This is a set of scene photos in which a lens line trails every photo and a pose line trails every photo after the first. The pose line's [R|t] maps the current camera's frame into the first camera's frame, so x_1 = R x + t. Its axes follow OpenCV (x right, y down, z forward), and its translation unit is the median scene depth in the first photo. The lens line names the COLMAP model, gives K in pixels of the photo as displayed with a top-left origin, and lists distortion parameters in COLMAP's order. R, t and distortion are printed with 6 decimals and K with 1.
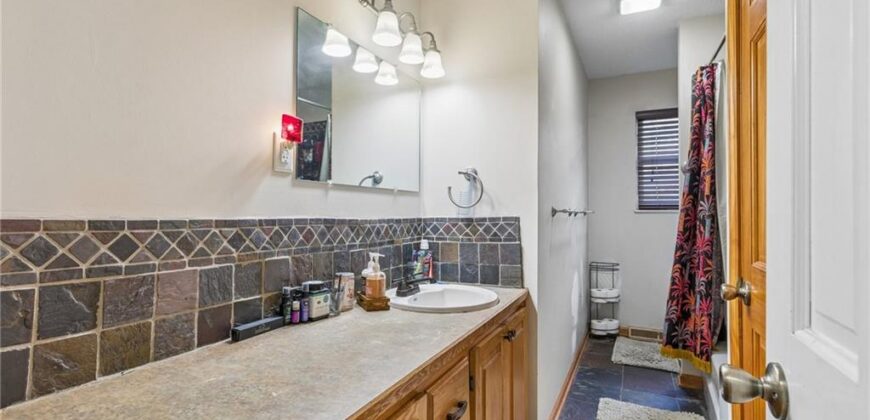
lens RADIAL K [[409.0, 0, 428.7], [0, 409.0, 209.5], [0, 0, 1]] dist [-0.000705, 0.000122]
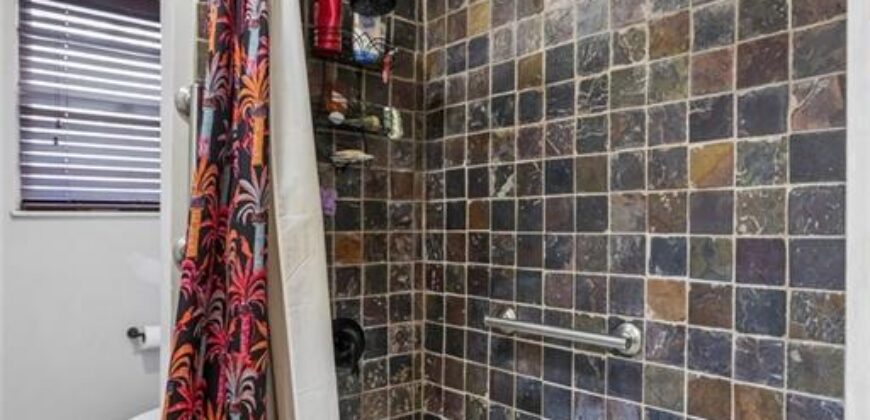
lens RADIAL K [[587.5, 0, 434.5], [0, 587.5, 213.3], [0, 0, 1]] dist [-0.000016, -0.000051]
pose [[0.395896, 0.006464, 0.918273, 0.205028], [0.007850, 0.999915, -0.010423, 0.019521], [-0.918262, 0.011335, 0.395811, 0.585661]]
